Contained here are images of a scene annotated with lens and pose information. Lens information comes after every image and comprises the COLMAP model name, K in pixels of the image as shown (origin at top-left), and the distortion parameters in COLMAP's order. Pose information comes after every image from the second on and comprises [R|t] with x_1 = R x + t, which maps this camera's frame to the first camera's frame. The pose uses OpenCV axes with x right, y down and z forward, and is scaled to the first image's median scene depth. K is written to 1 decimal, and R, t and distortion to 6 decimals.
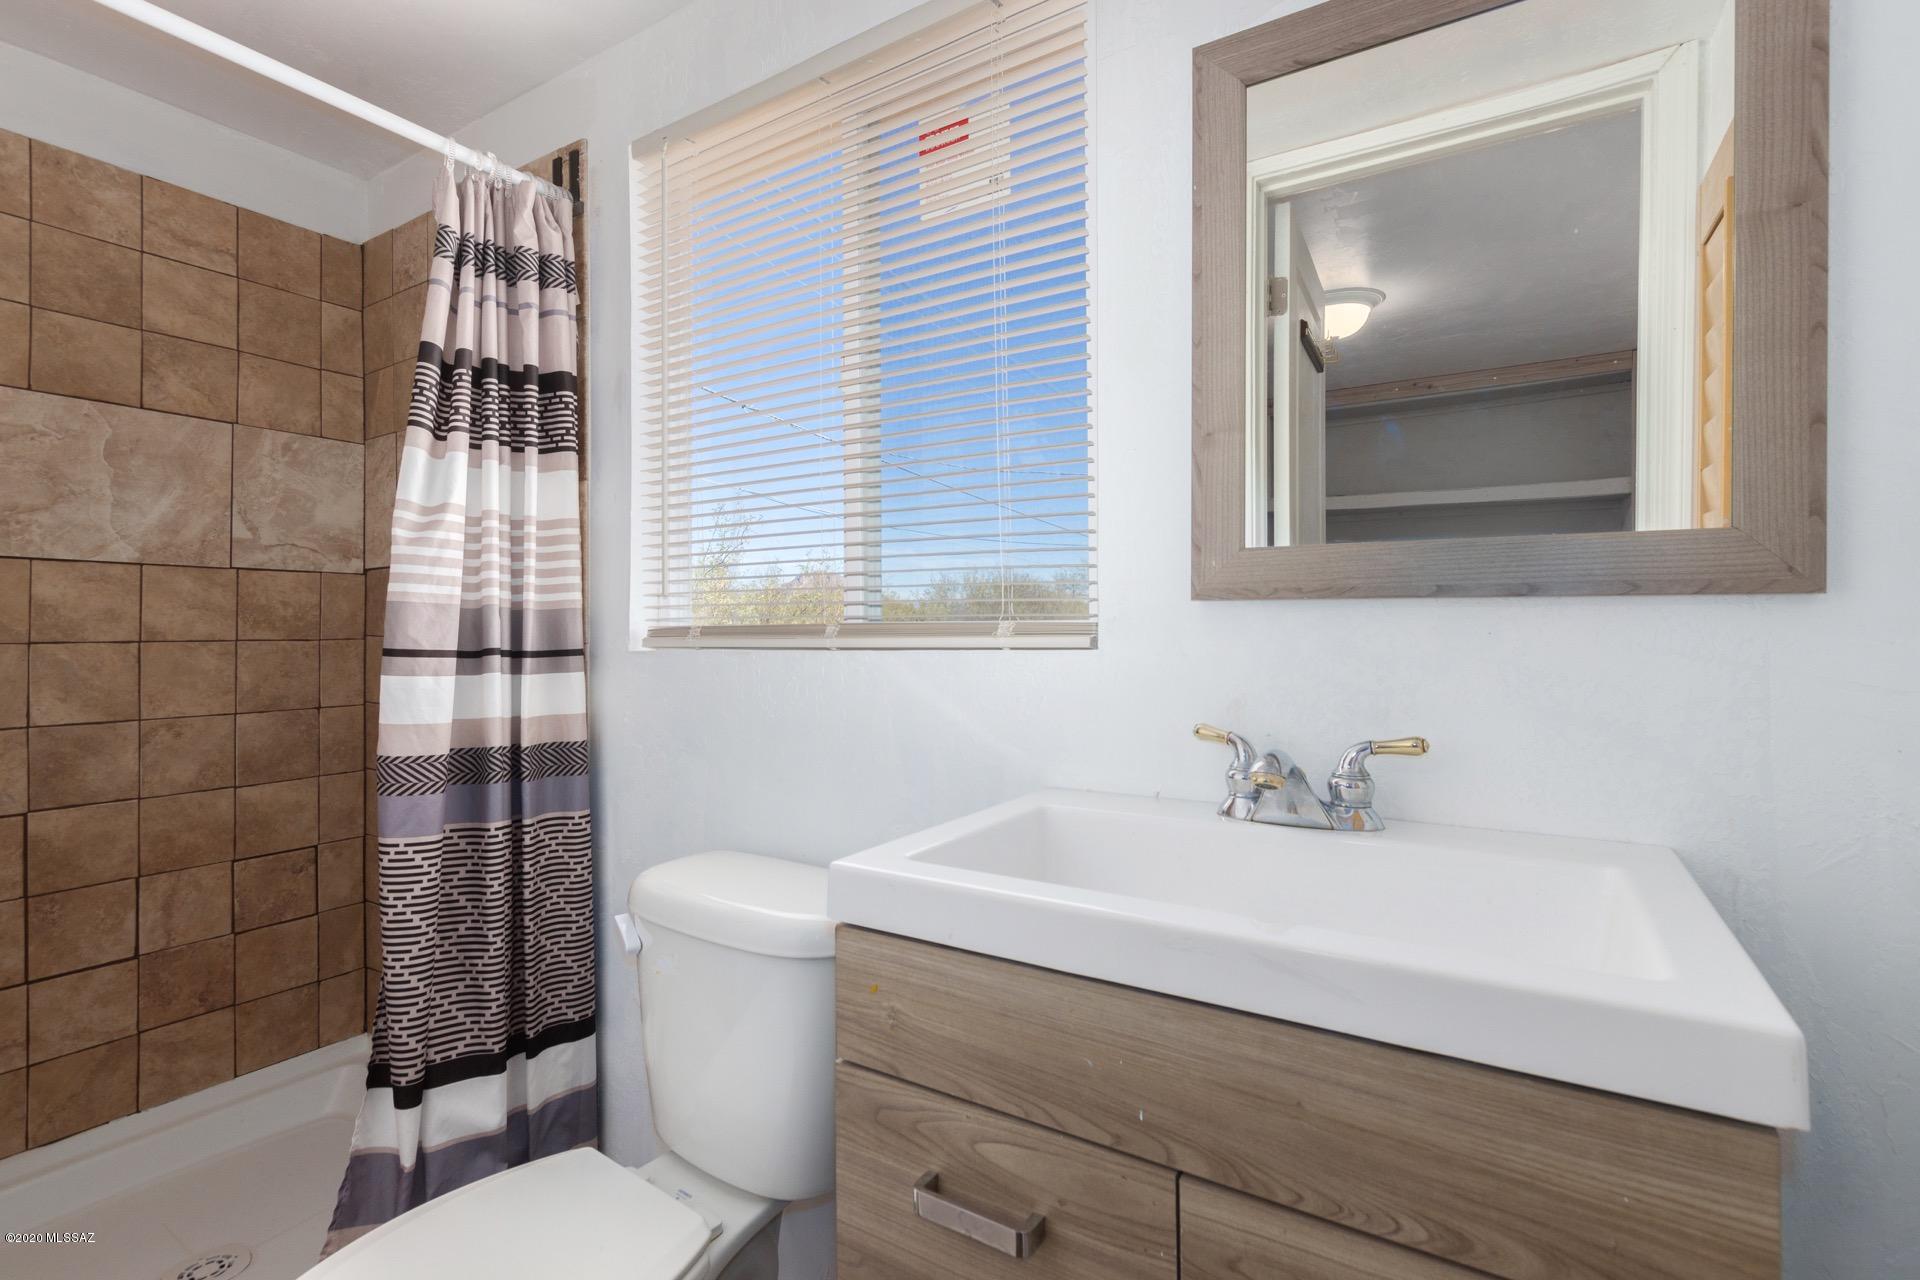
lens RADIAL K [[891.5, 0, 957.3], [0, 891.5, 632.9], [0, 0, 1]] dist [0.005000, -0.000056]
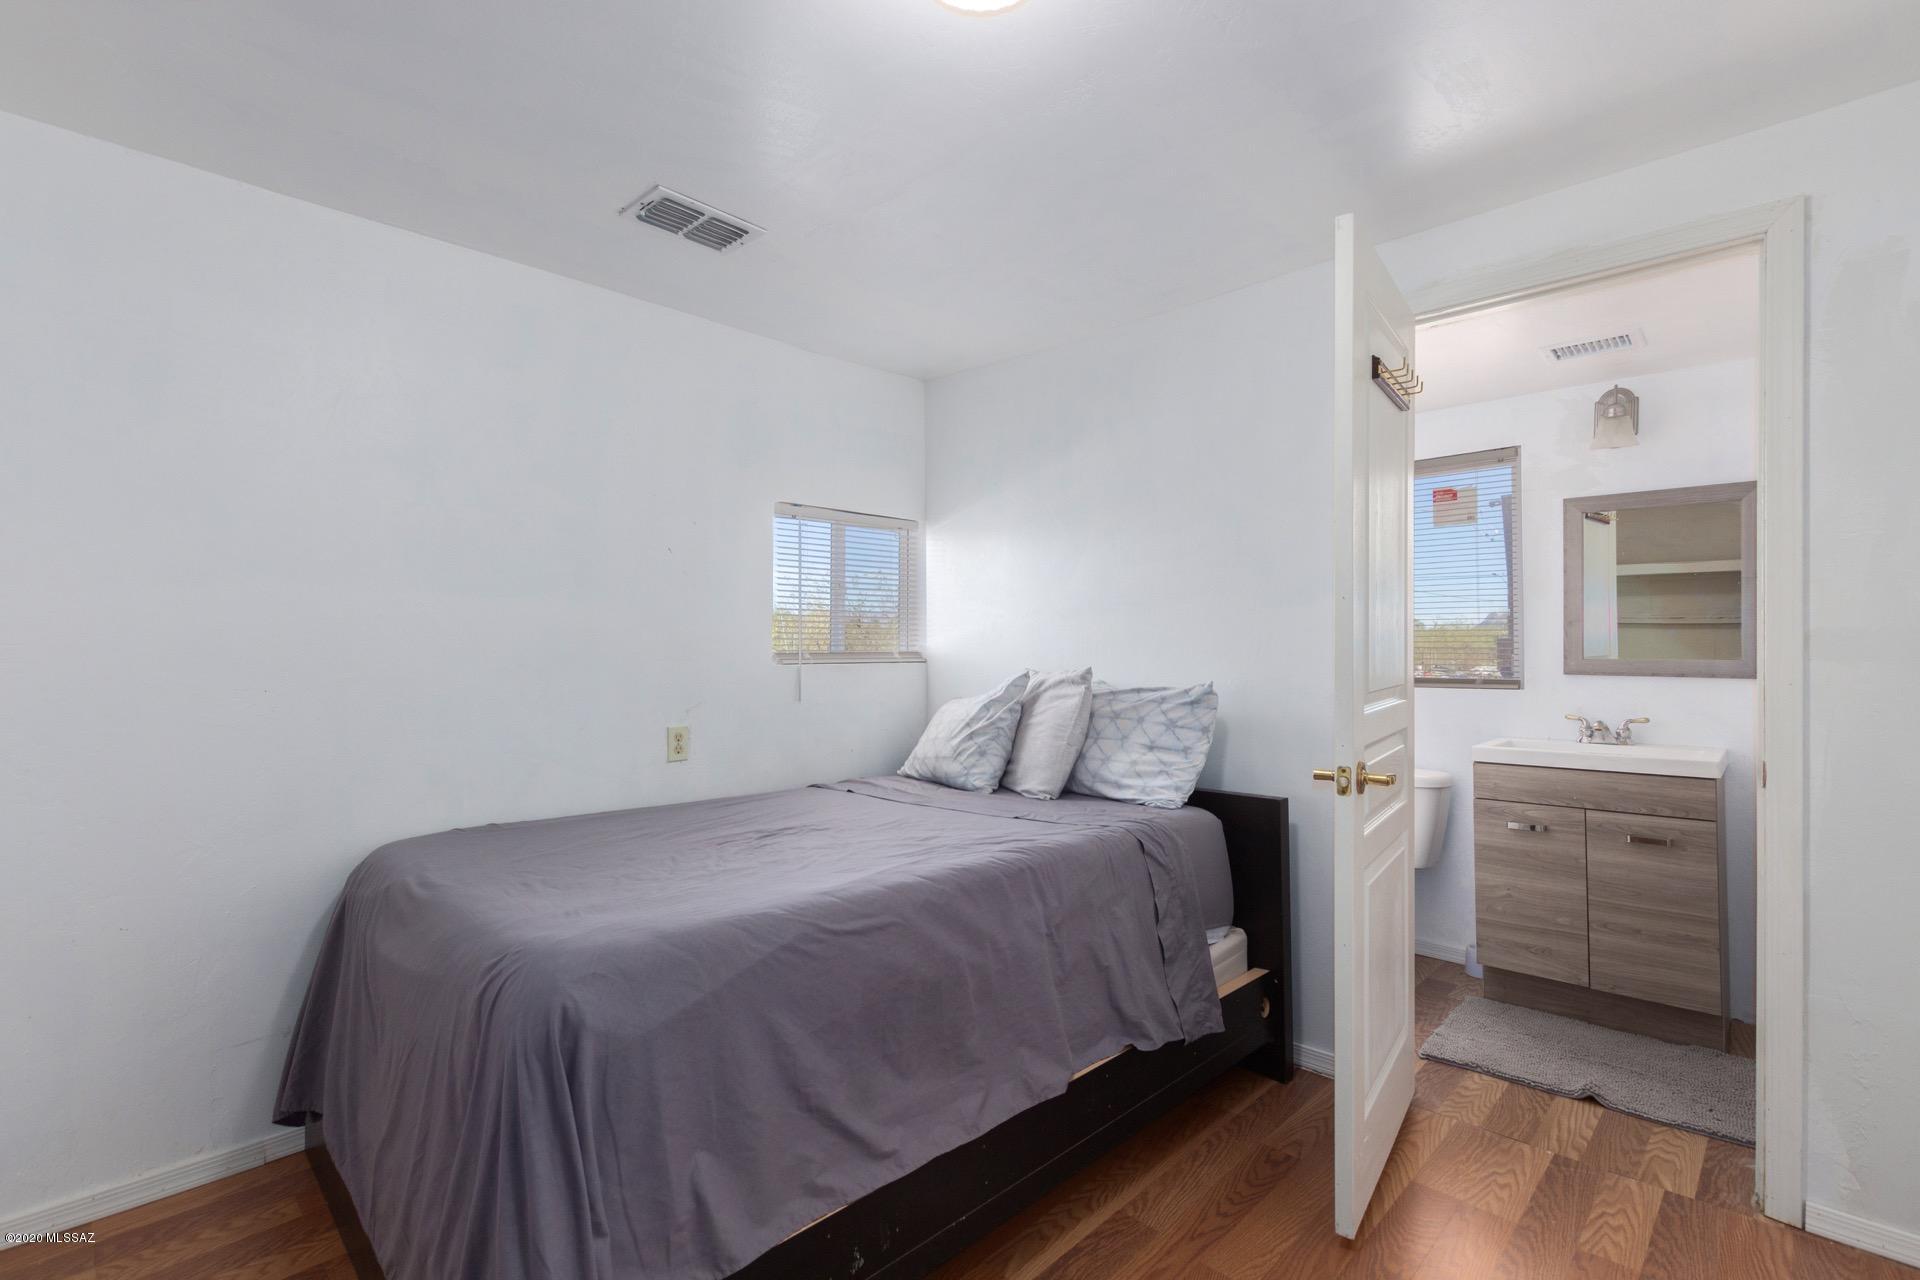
lens RADIAL K [[891.5, 0, 951.5], [0, 891.5, 639.9], [0, 0, 1]] dist [0.005000, -0.000056]
pose [[0.980865, -0.000280, -0.194690, -1.406271], [-0.002493, 0.999899, -0.014001, -0.125075], [0.194675, 0.014218, 0.980765, -2.839188]]
